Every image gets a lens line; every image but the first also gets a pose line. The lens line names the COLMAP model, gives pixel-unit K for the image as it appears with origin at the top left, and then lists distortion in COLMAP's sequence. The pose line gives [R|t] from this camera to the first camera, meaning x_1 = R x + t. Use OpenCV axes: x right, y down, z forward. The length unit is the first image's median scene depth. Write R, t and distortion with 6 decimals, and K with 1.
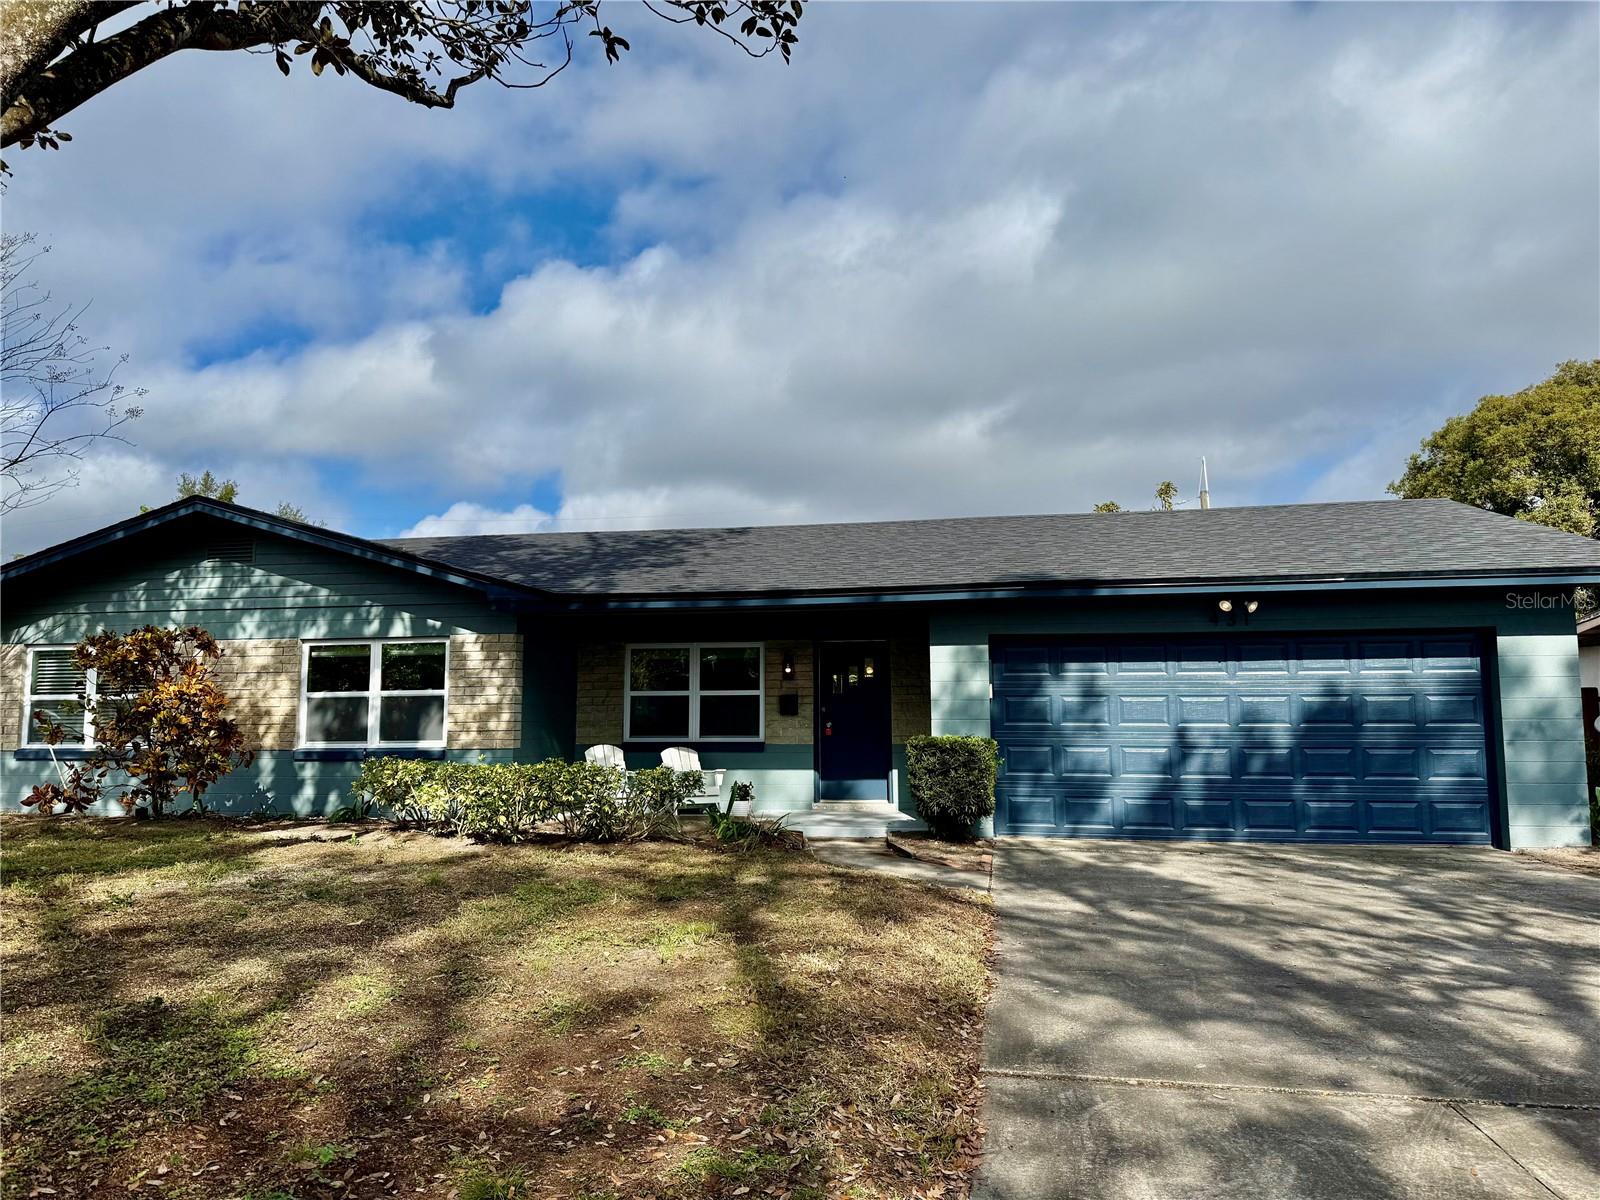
lens RADIAL K [[1118.8, 0, 794.7], [0, 1118.8, 615.4], [0, 0, 1]] dist [0.096783, -0.135074]
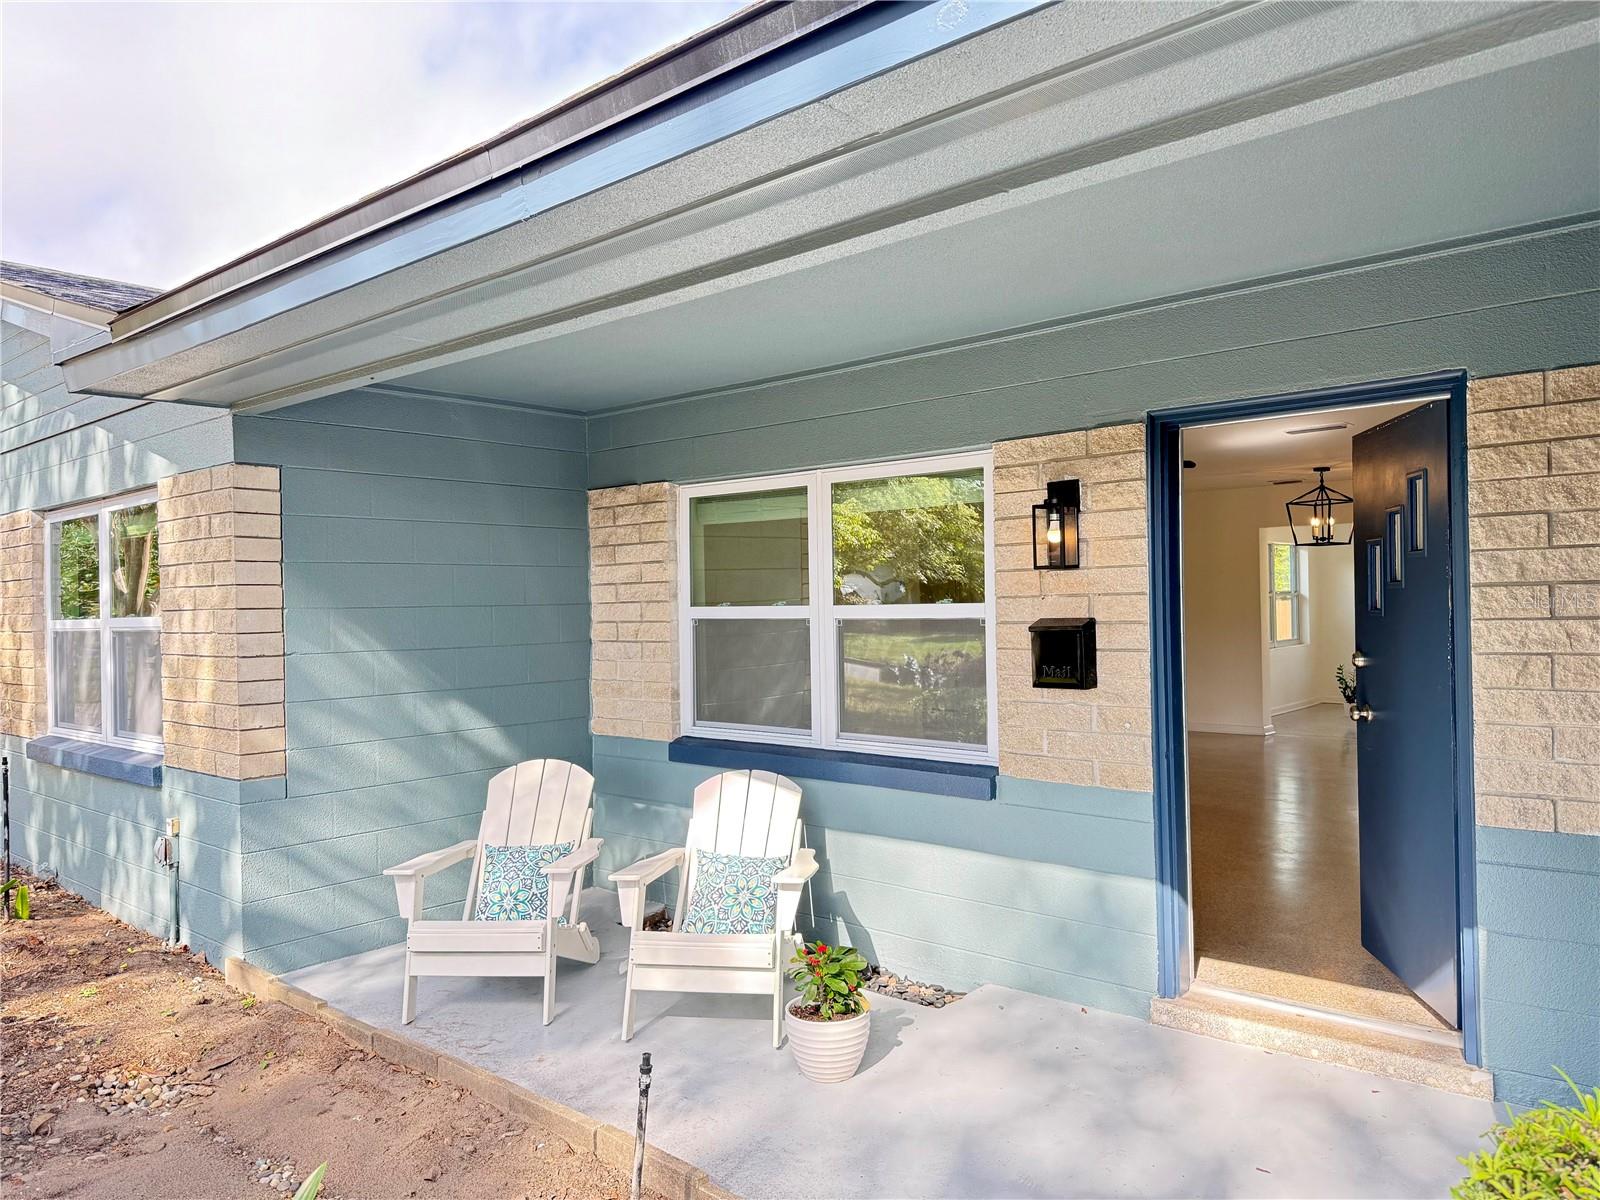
lens RADIAL K [[1118.8, 0, 794.7], [0, 1118.8, 615.4], [0, 0, 1]] dist [0.096783, -0.135074]
pose [[0.868638, -0.005351, -0.495419, 0.085246], [0.059146, 0.993911, 0.092968, 0.040689], [0.491905, -0.110058, 0.863665, 0.756237]]
